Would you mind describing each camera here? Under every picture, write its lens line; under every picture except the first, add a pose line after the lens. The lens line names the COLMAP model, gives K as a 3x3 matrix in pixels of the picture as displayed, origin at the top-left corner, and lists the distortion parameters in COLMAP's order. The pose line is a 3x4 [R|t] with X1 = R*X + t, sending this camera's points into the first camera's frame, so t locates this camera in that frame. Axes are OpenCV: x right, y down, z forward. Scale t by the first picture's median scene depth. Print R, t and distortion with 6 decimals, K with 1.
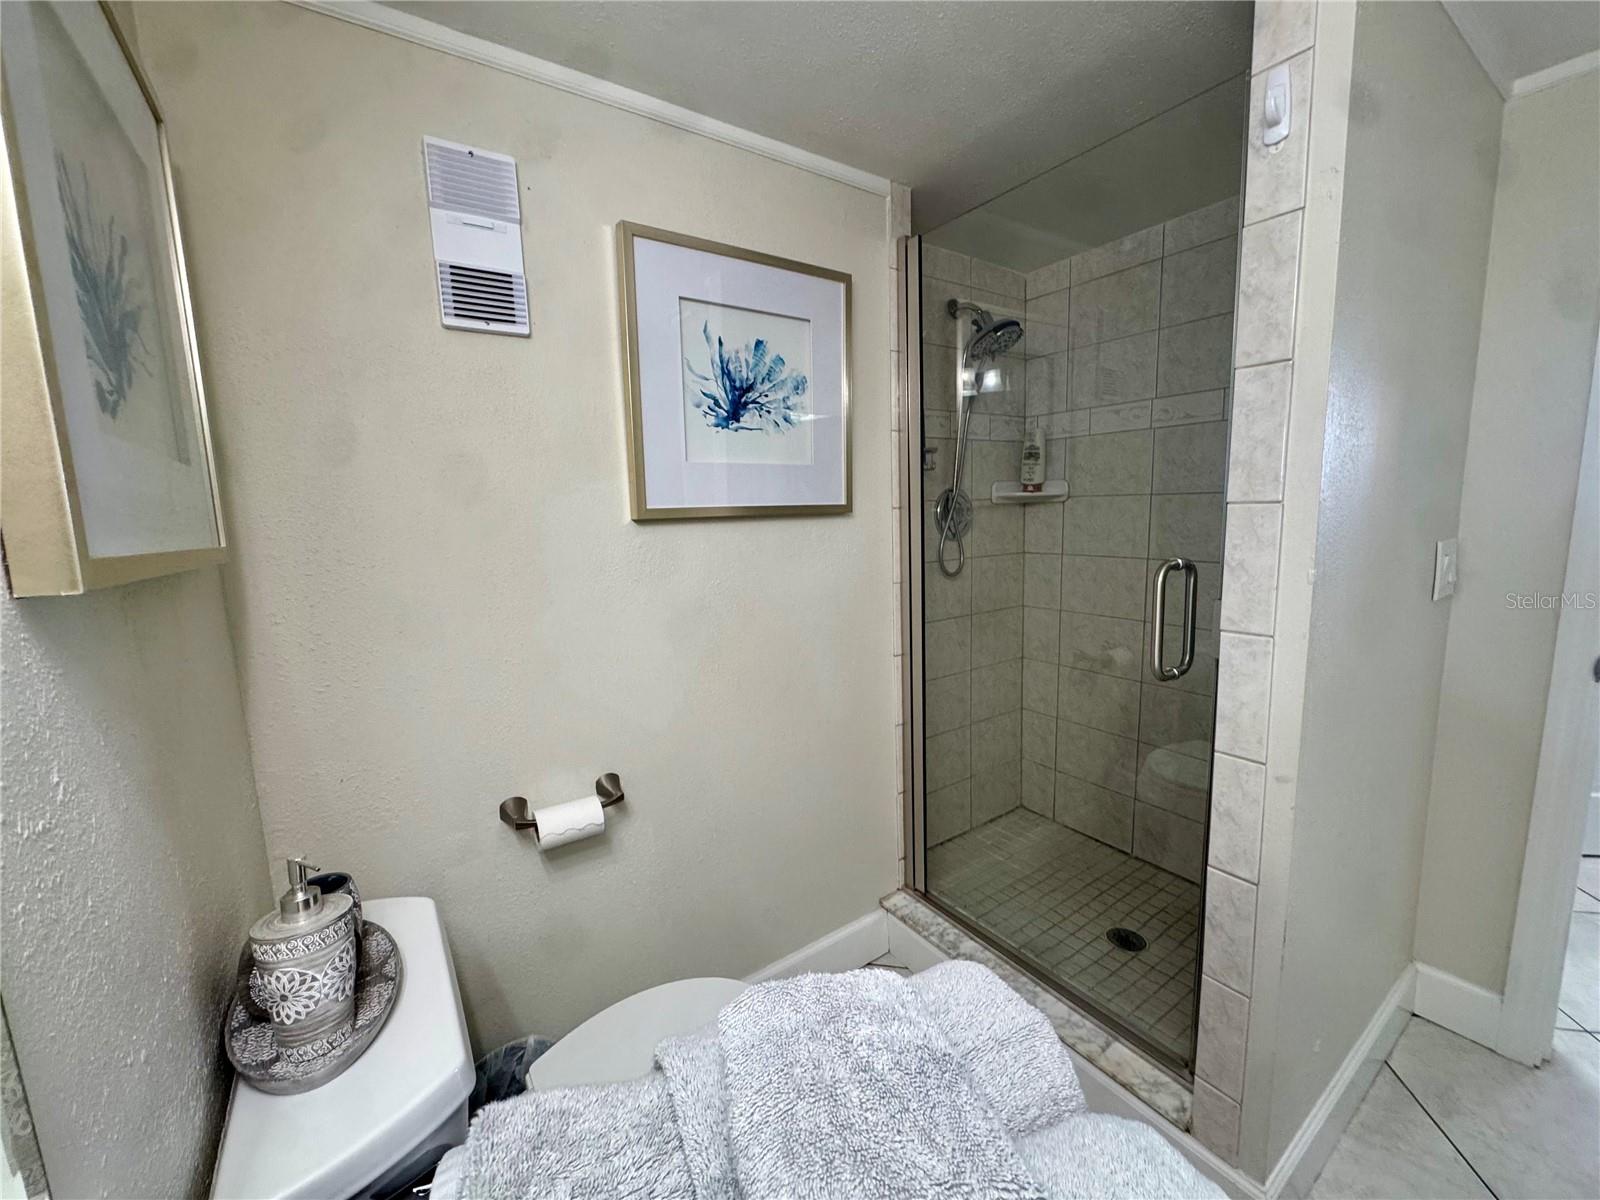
lens RADIAL K [[638.0, 0, 801.2], [0, 638.0, 595.1], [0, 0, 1]] dist [-0.005401, -0.000257]
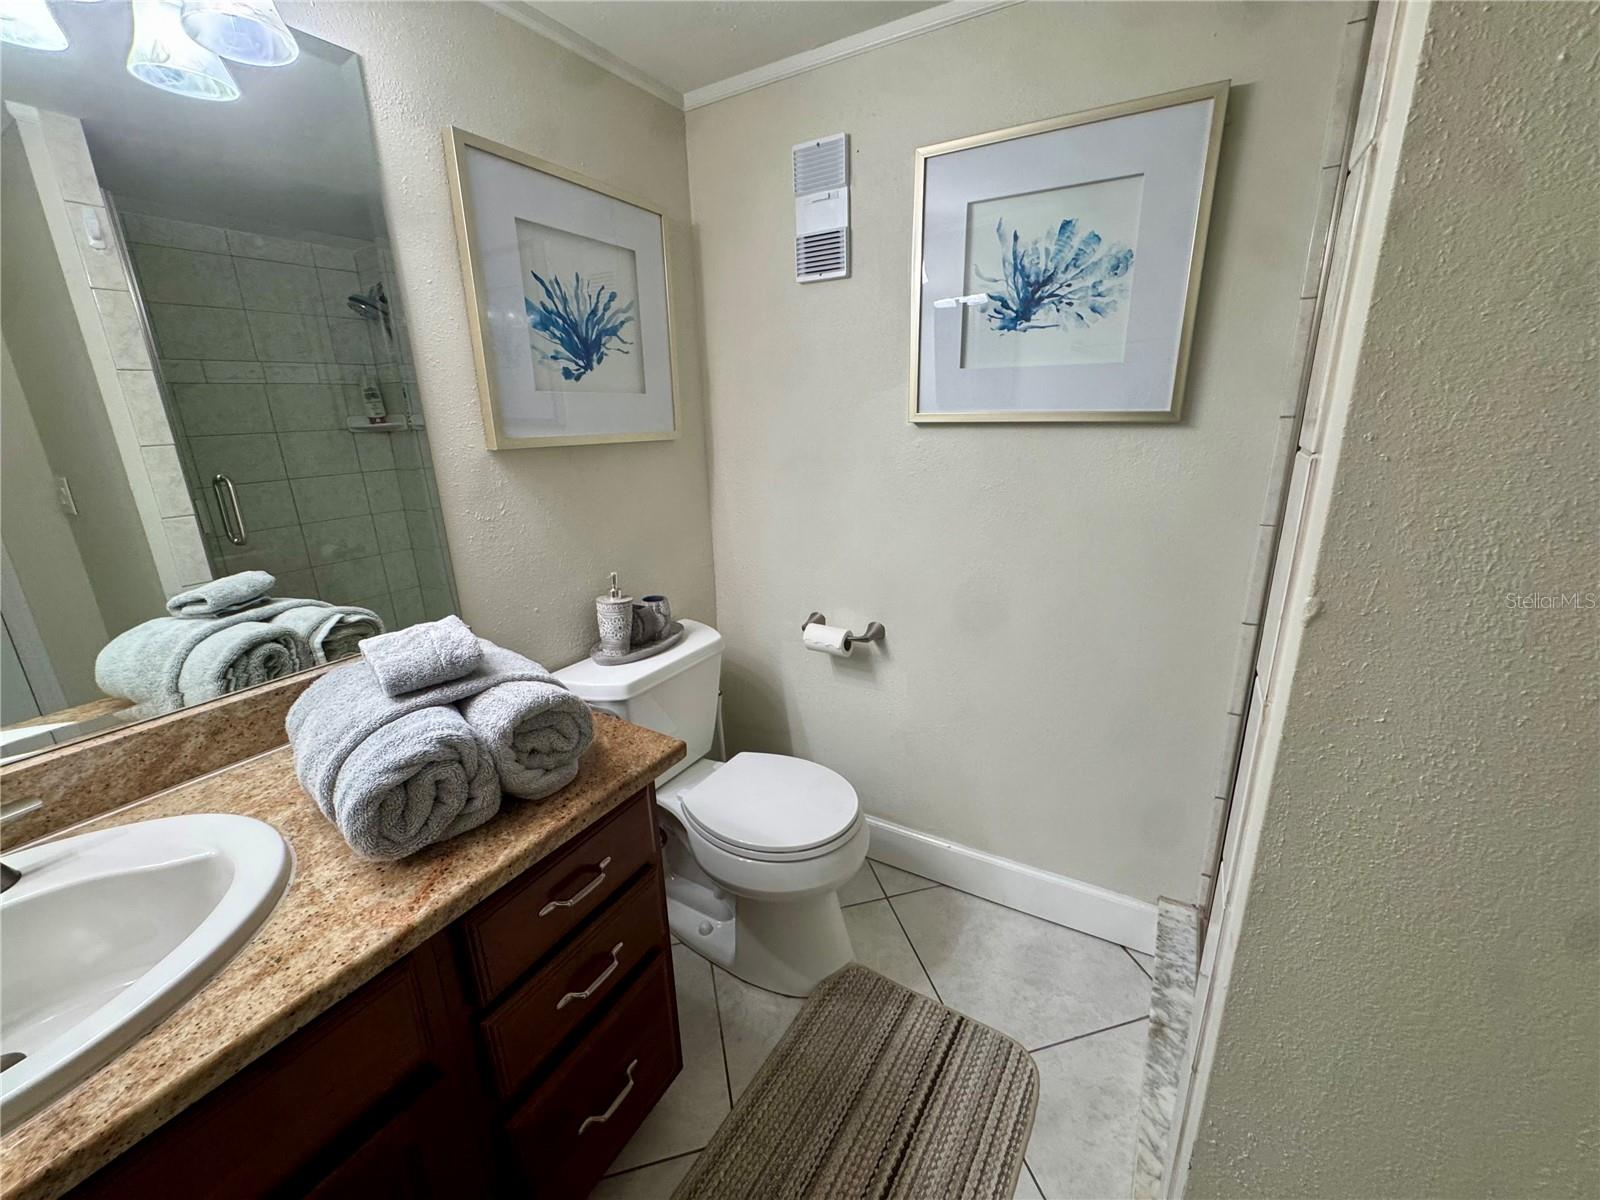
lens RADIAL K [[638.0, 0, 801.2], [0, 638.0, 595.1], [0, 0, 1]] dist [-0.005401, -0.000257]
pose [[0.425506, 0.272562, -0.862934, 0.695530], [-0.116396, 0.962128, 0.246499, -0.072588], [0.897439, -0.004445, 0.441116, 0.273574]]
